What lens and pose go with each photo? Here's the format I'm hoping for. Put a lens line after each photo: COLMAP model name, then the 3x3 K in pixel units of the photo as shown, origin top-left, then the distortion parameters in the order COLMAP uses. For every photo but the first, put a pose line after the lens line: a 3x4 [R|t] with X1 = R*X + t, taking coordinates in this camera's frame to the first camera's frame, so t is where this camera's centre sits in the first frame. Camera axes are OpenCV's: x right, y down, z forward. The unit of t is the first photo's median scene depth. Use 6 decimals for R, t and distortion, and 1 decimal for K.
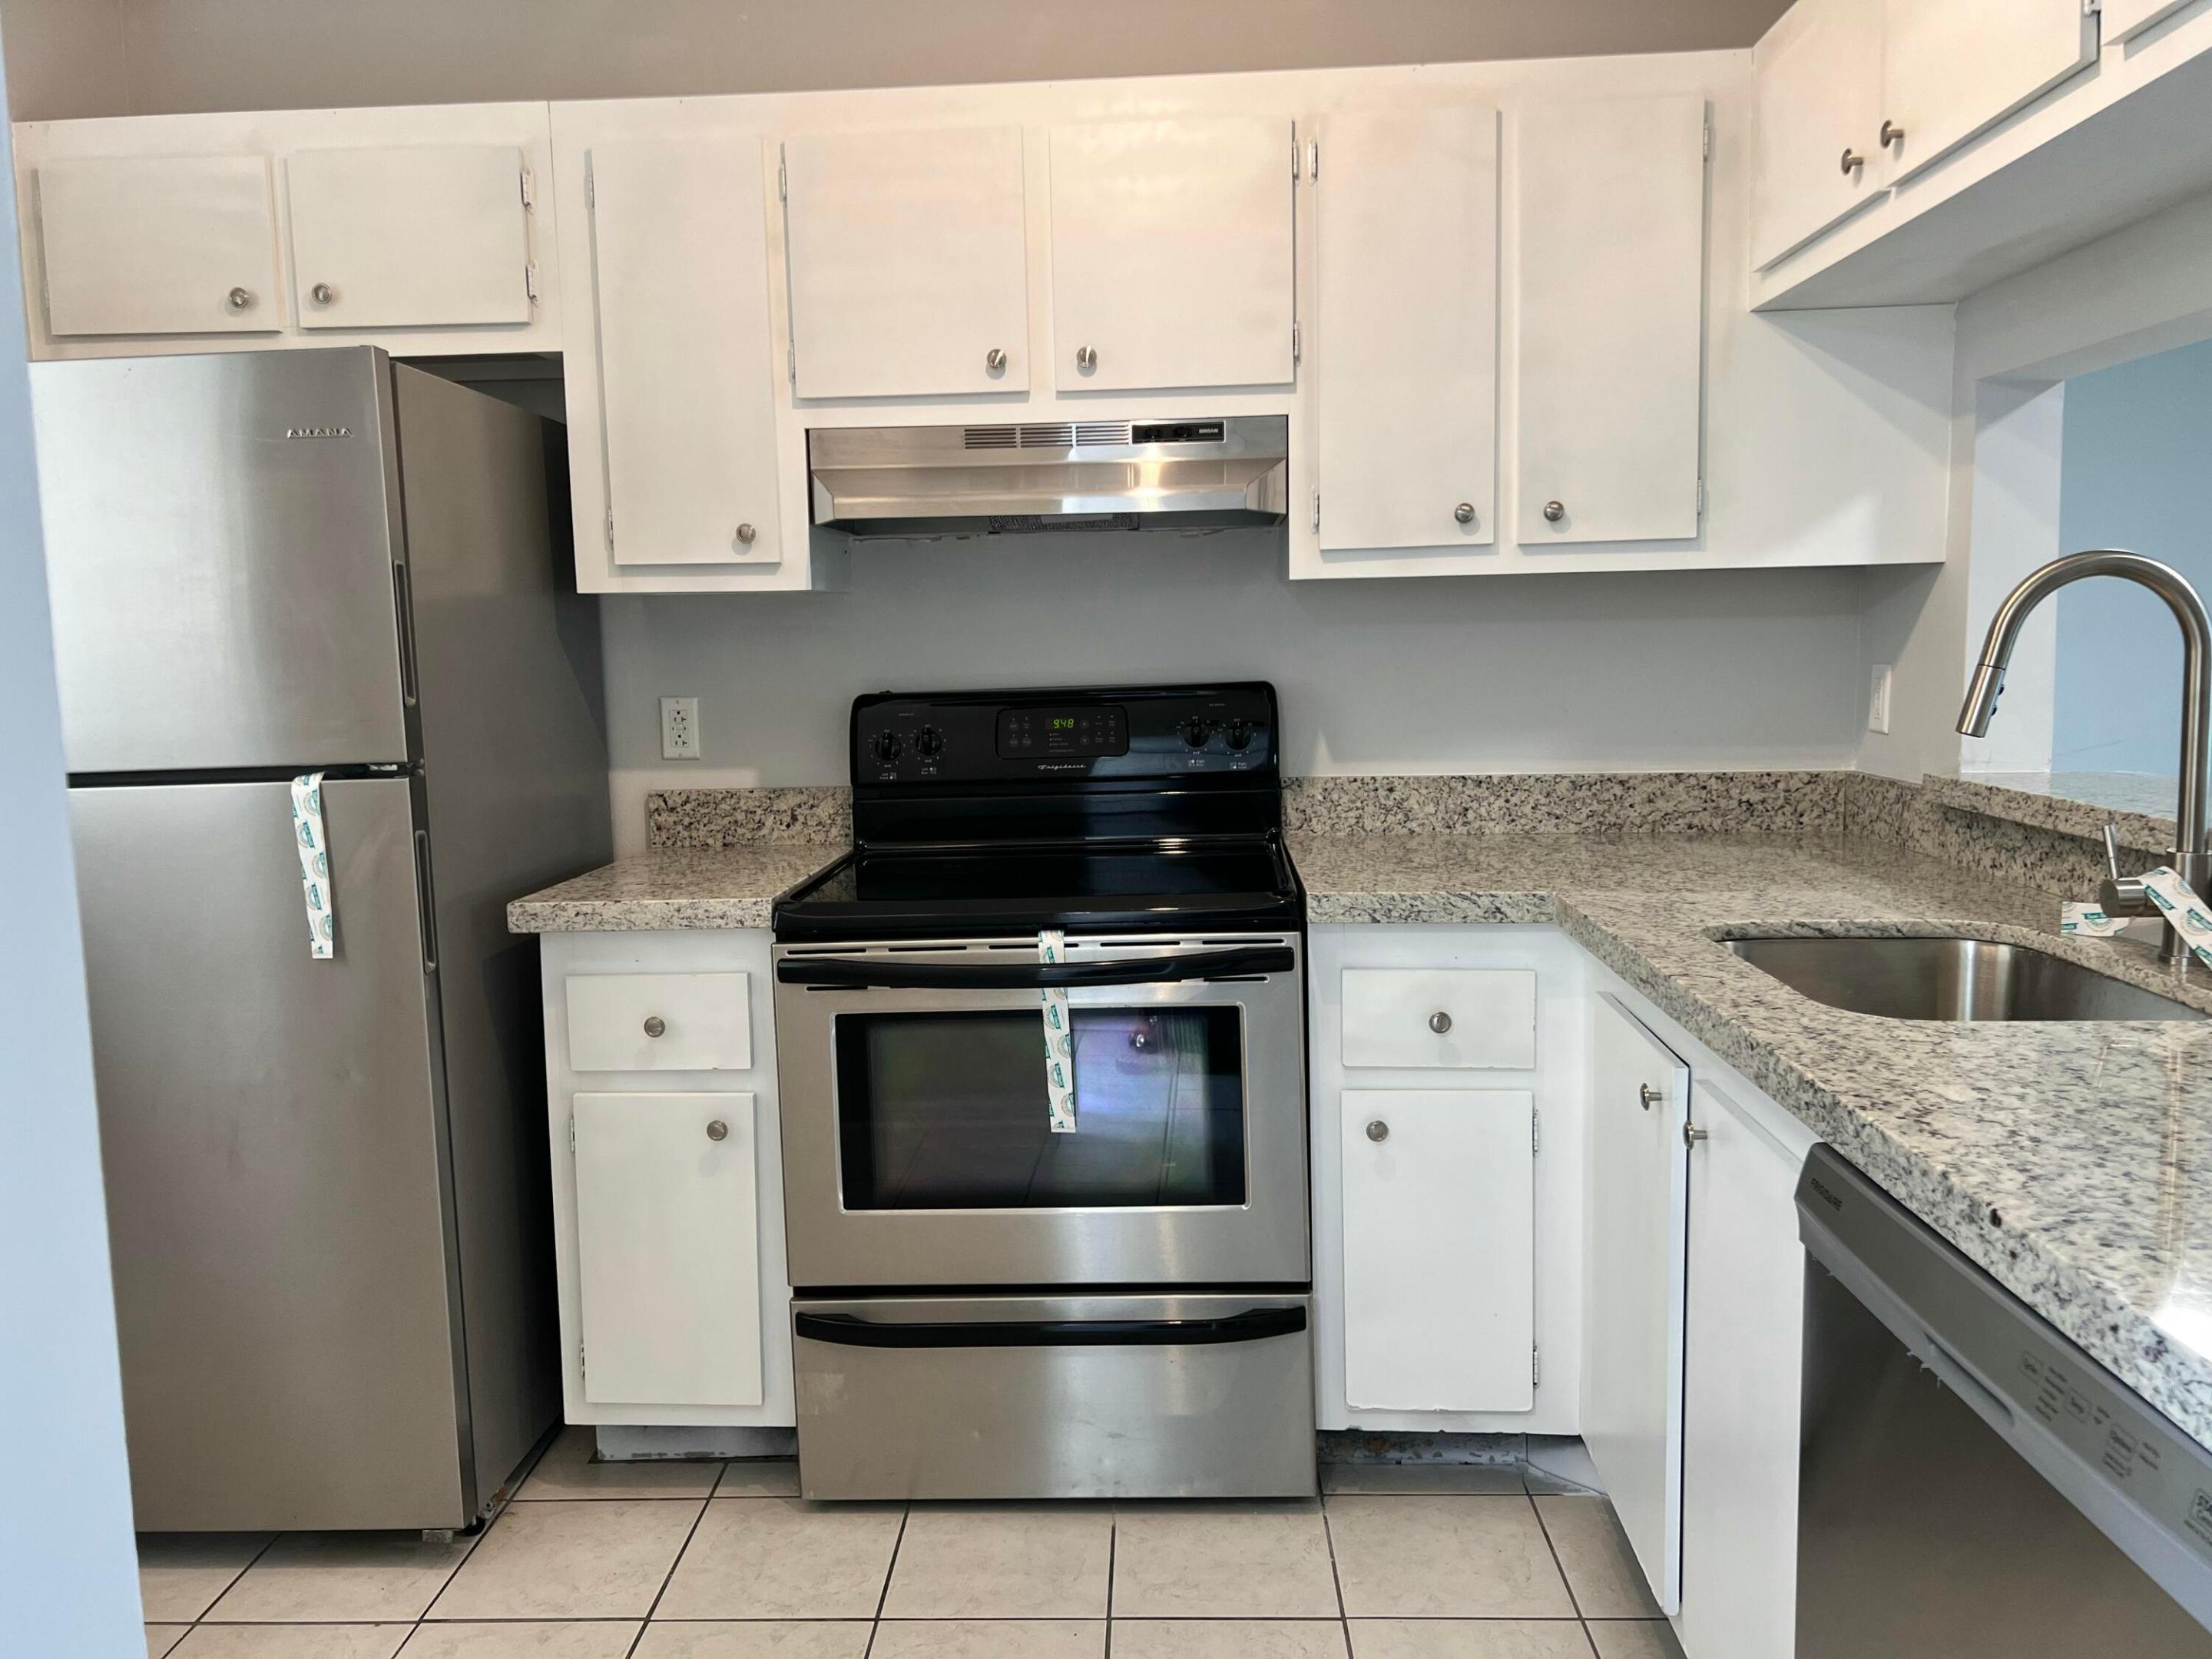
lens RADIAL K [[1658.3, 0, 1102.7], [0, 1658.3, 813.5], [0, 0, 1]] dist [0.056776, -0.063948]
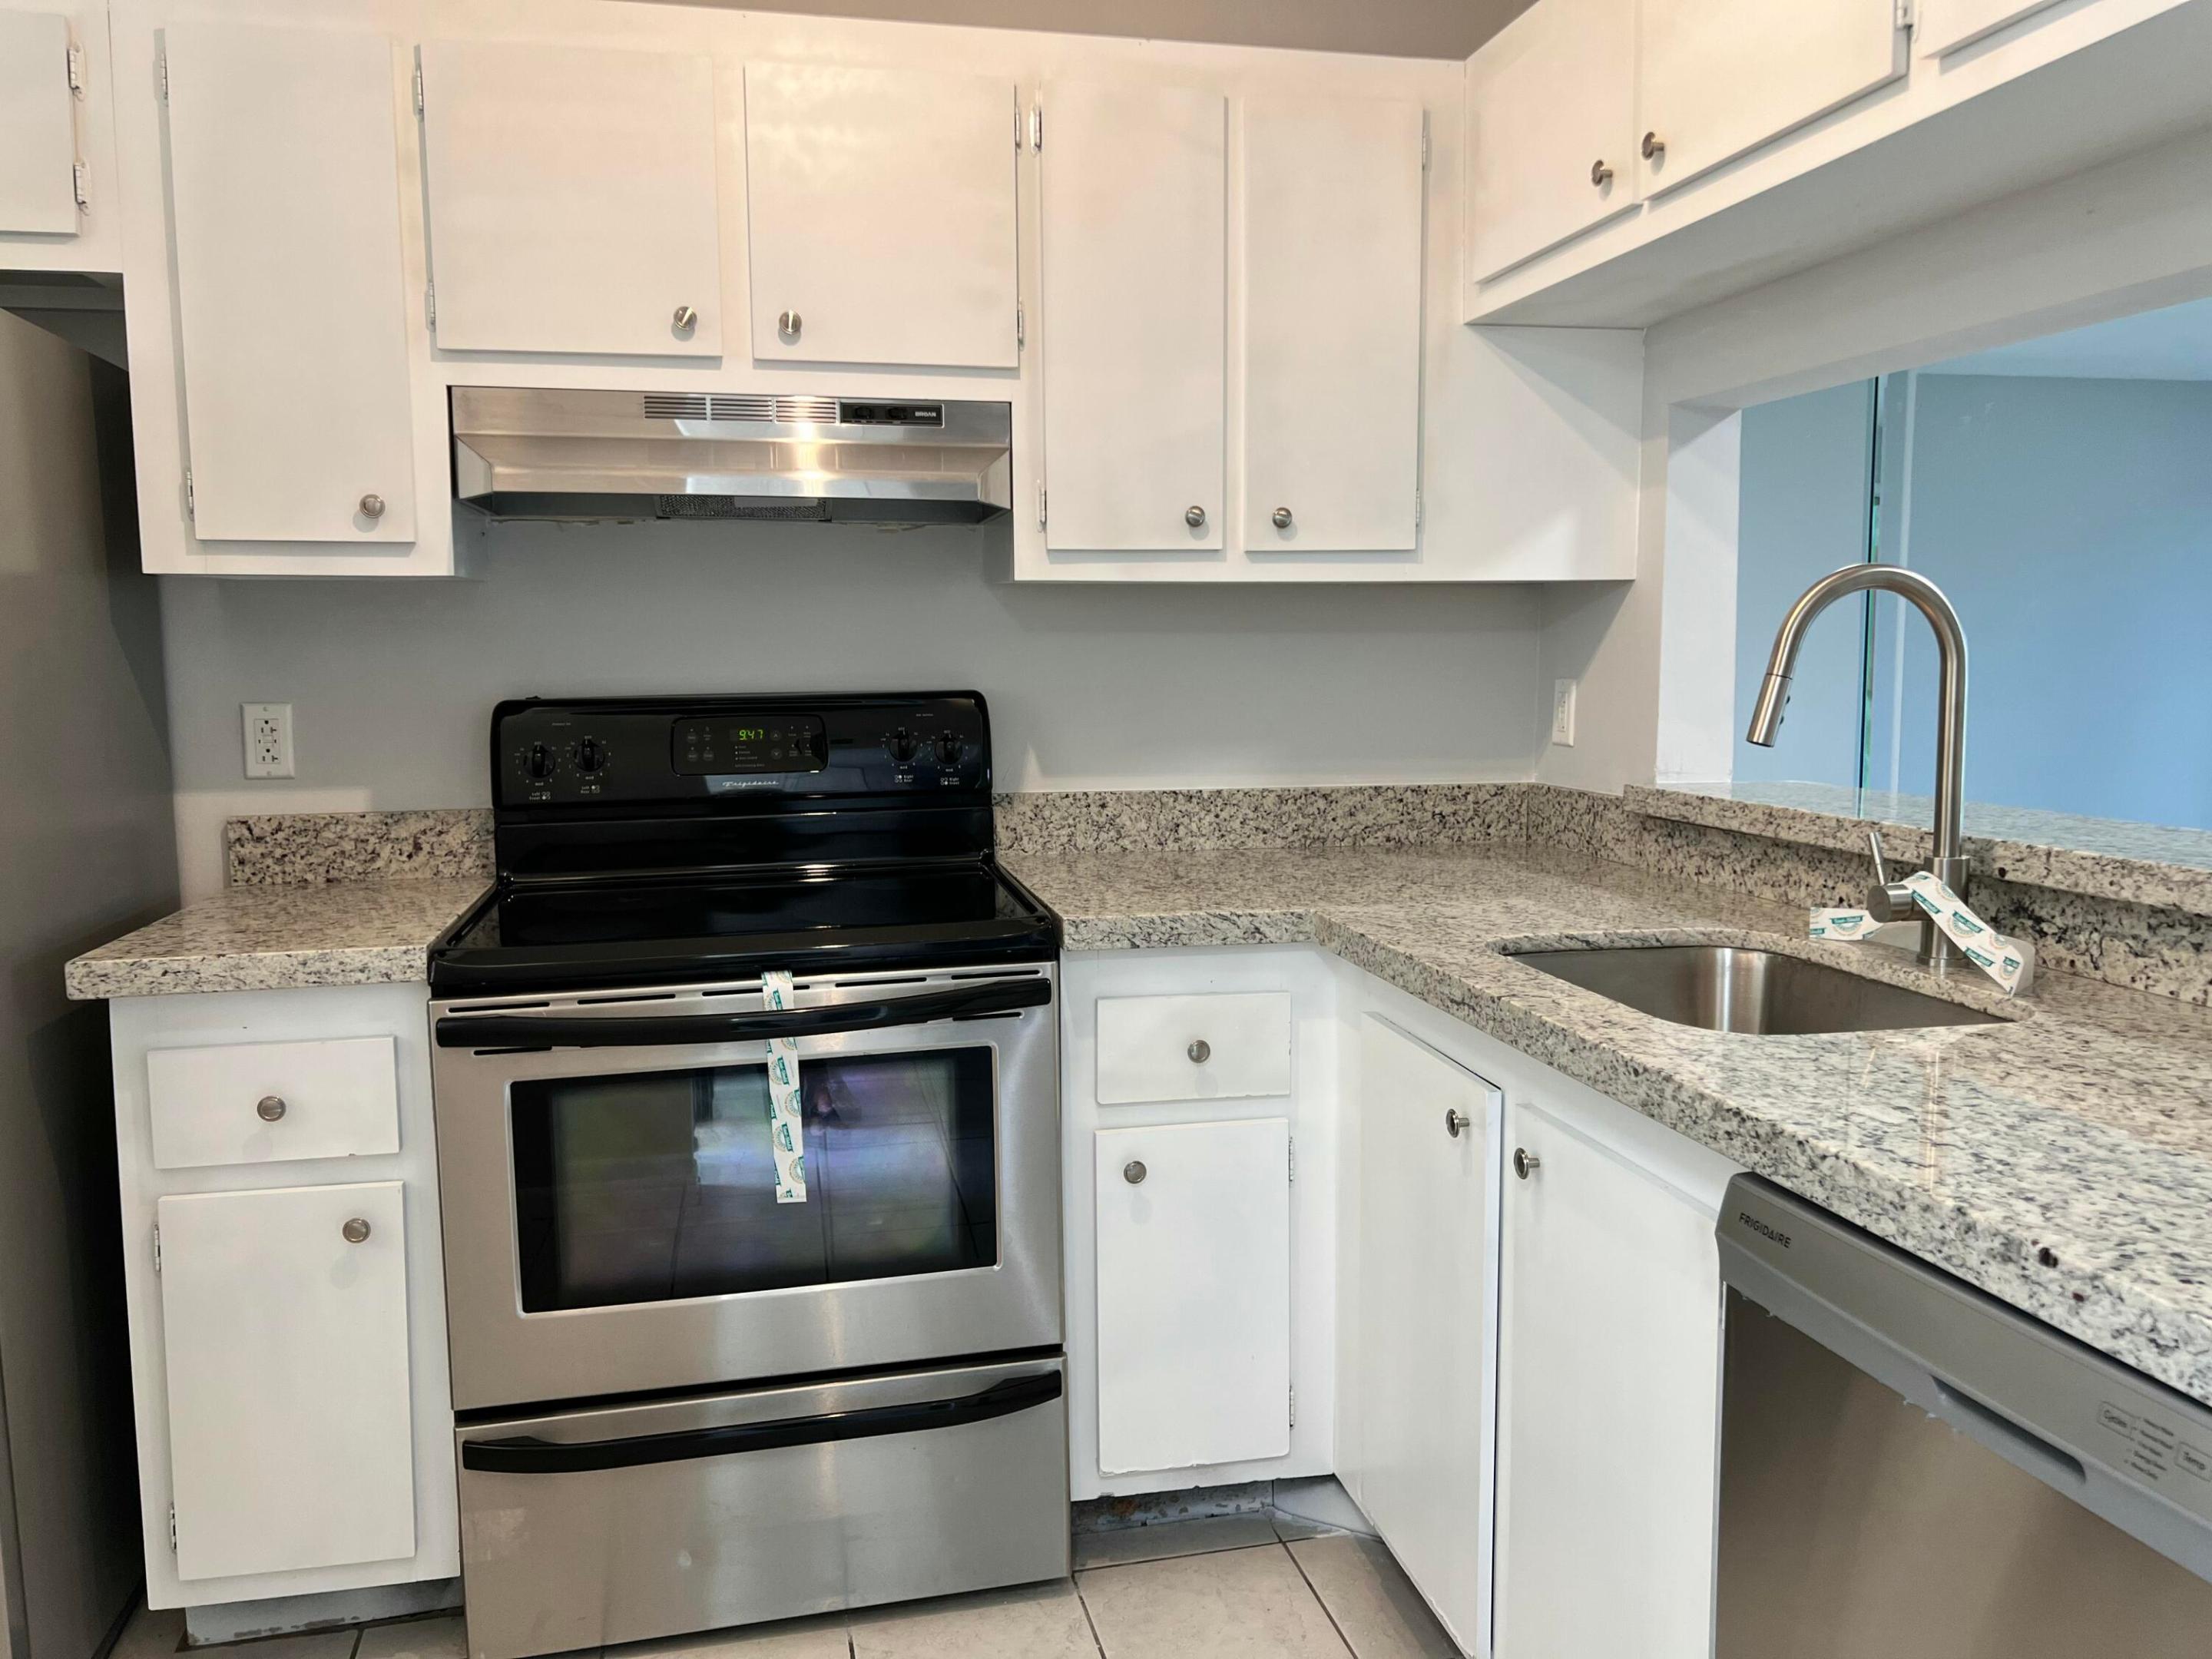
lens RADIAL K [[1658.3, 0, 1110.3], [0, 1658.3, 813.5], [0, 0, 1]] dist [0.056776, -0.063948]
pose [[0.962817, -0.012084, 0.269886, -0.091984], [0.014890, 0.999854, -0.008353, -0.002269], [-0.269745, 0.012061, 0.962856, 0.101568]]
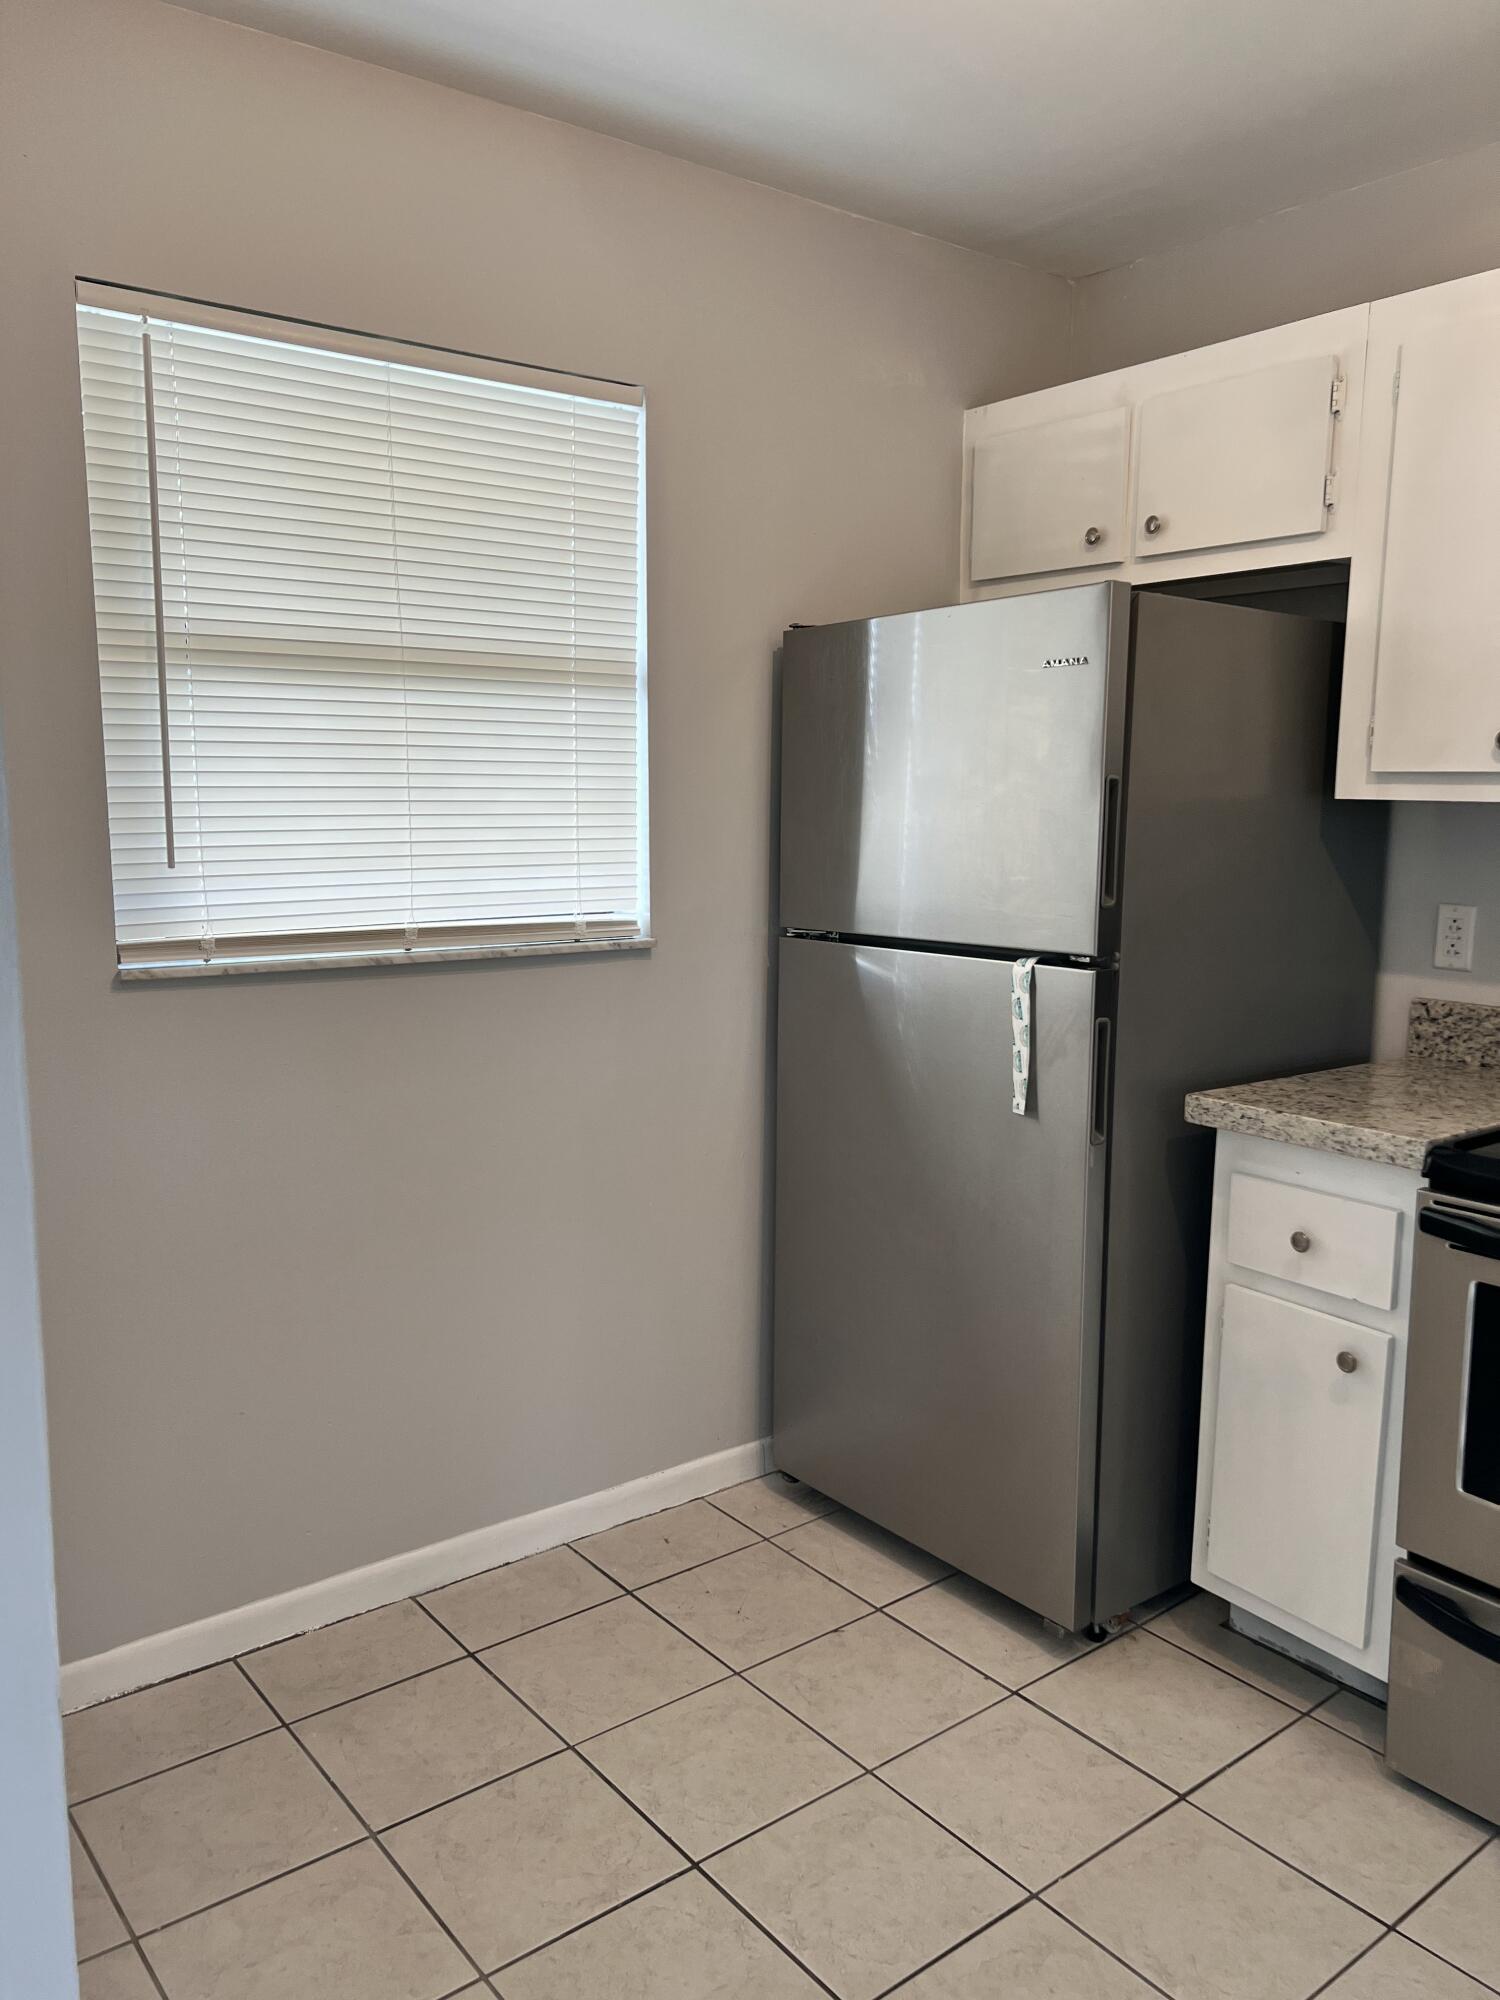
lens RADIAL K [[1499.3, 0, 752.6], [0, 1499.3, 1014.7], [0, 0, 1]] dist [0.056776, -0.063948]
pose [[0.649415, 0.141676, -0.747120, 0.171053], [-0.107055, 0.989740, 0.094630, -0.056054], [0.752861, 0.018528, 0.657919, 0.148183]]
